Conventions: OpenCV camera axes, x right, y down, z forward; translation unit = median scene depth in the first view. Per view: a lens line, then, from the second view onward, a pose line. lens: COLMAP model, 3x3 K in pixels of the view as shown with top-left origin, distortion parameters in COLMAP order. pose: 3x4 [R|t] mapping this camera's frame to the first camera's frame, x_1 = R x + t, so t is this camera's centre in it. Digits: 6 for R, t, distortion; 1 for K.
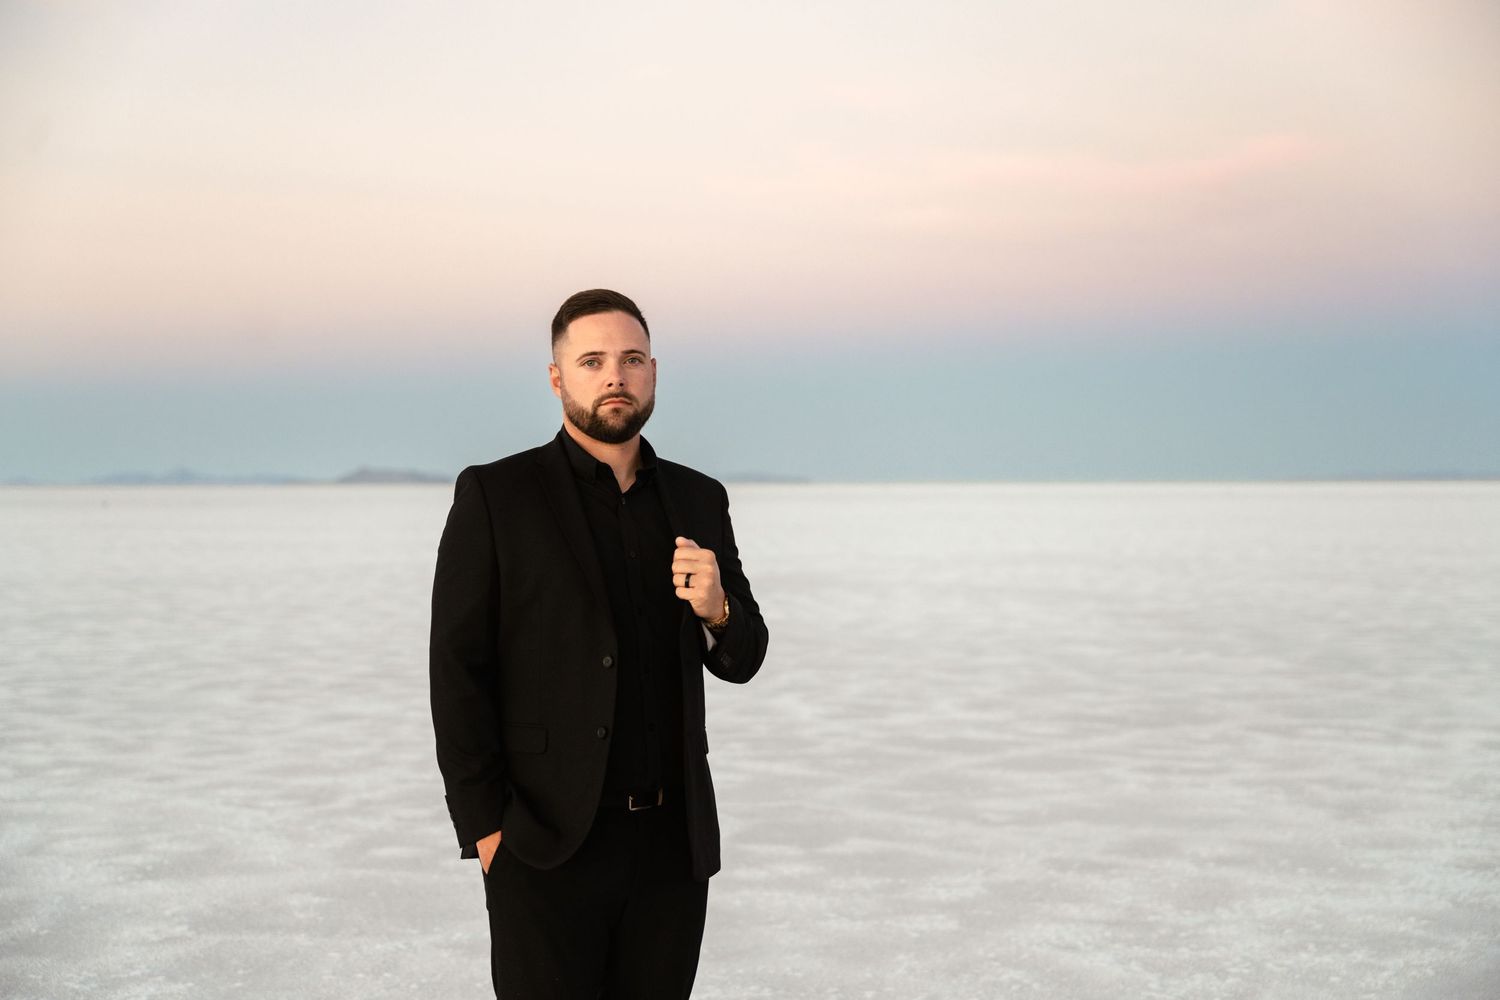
lens RADIAL K [[2256.9, 0, 771.2], [0, 2256.9, 551.6], [0, 0, 1]] dist [0.002984, 0.000000]
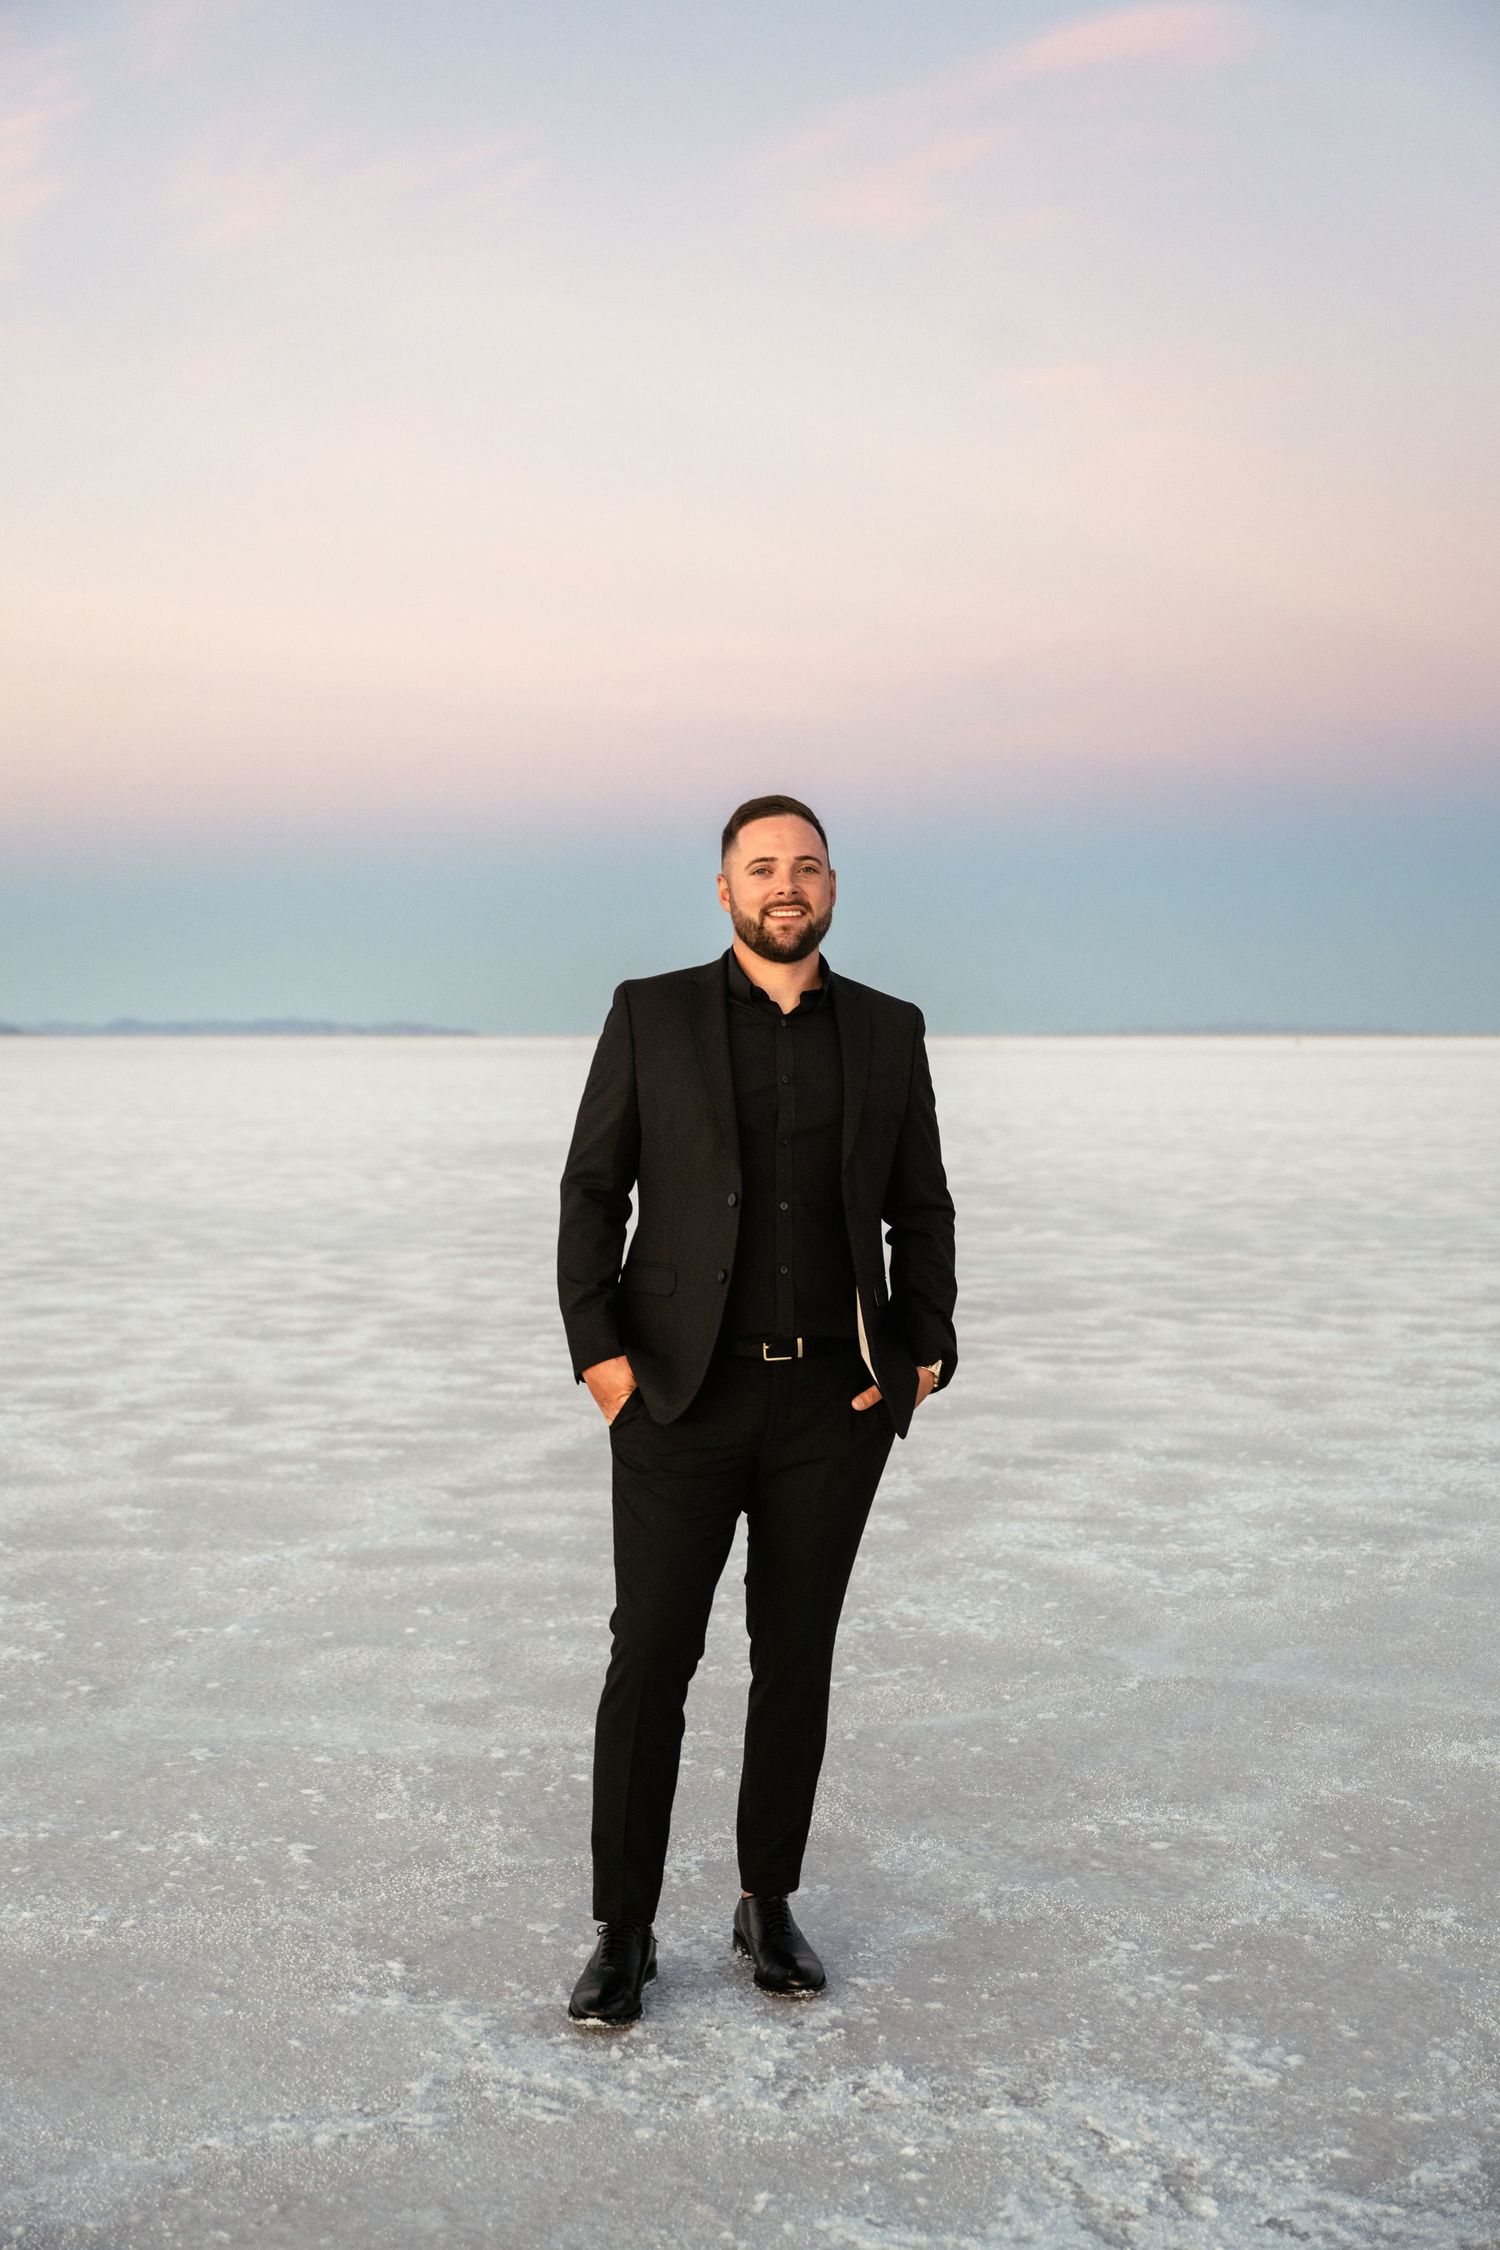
lens RADIAL K [[2832.5, 0, 706.5], [0, 2832.5, 1071.4], [0, 0, 1]] dist [-0.011559, 0.000000]
pose [[0.993932, 0.001265, 0.109987, -0.096710], [0.000752, 0.999832, -0.018303, 0.008616], [-0.109991, 0.018274, 0.993765, -0.068248]]
